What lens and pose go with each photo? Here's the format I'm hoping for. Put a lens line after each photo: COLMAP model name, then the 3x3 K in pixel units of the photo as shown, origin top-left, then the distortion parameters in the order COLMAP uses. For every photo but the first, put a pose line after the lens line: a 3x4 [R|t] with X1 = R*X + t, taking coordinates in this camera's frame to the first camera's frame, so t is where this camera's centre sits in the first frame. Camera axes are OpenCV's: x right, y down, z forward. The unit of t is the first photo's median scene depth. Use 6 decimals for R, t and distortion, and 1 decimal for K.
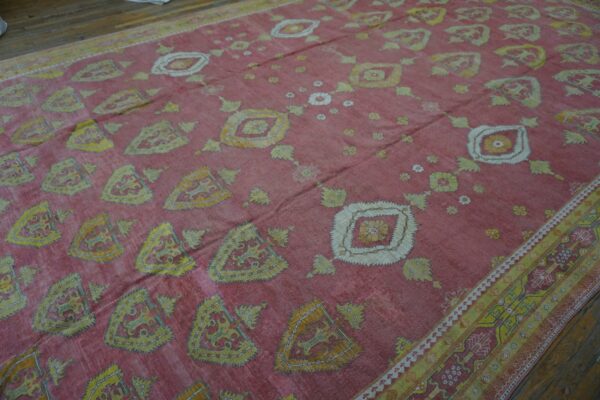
lens RADIAL K [[402.8, 0, 302.4], [0, 402.8, 198.3], [0, 0, 1]] dist [-0.047782, 0.035723]
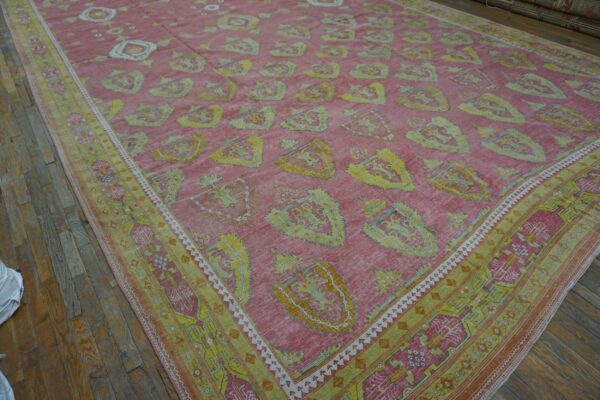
lens RADIAL K [[402.8, 0, 302.4], [0, 402.8, 198.3], [0, 0, 1]] dist [-0.047782, 0.035723]
pose [[0.030639, -0.703788, 0.709749, -2.174858], [0.732439, 0.498993, 0.463184, -0.480075], [-0.680143, 0.505656, 0.530771, 0.486415]]
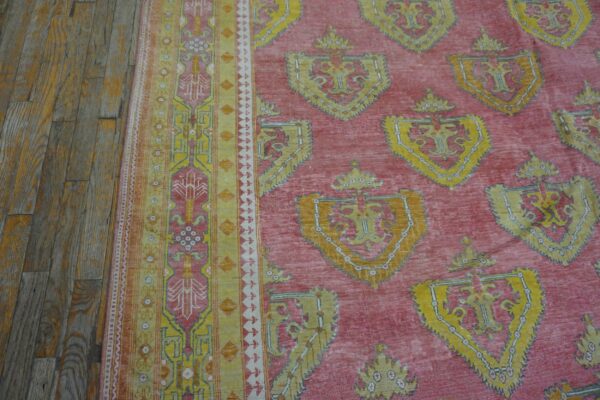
lens RADIAL K [[402.8, 0, 302.4], [0, 402.8, 198.3], [0, 0, 1]] dist [-0.047782, 0.035723]
pose [[0.554224, -0.759218, 0.341210, -1.411231], [0.551267, 0.641936, 0.532938, -0.609194], [-0.623651, -0.107270, 0.774308, 0.954018]]
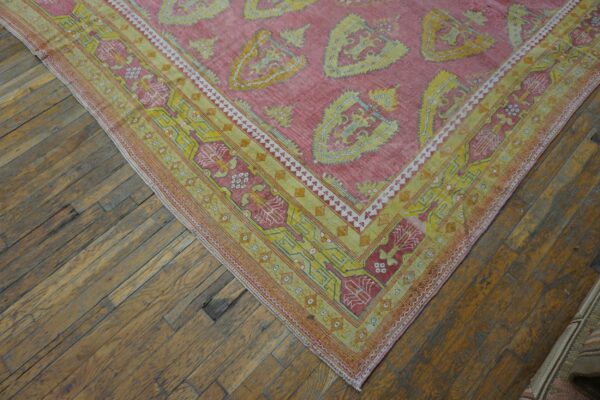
lens RADIAL K [[402.8, 0, 302.4], [0, 402.8, 198.3], [0, 0, 1]] dist [-0.047782, 0.035723]
pose [[0.990543, -0.131033, 0.040676, -1.012686], [0.112665, 0.946027, 0.303875, 0.666757], [-0.078298, -0.296419, 0.951843, -0.472999]]
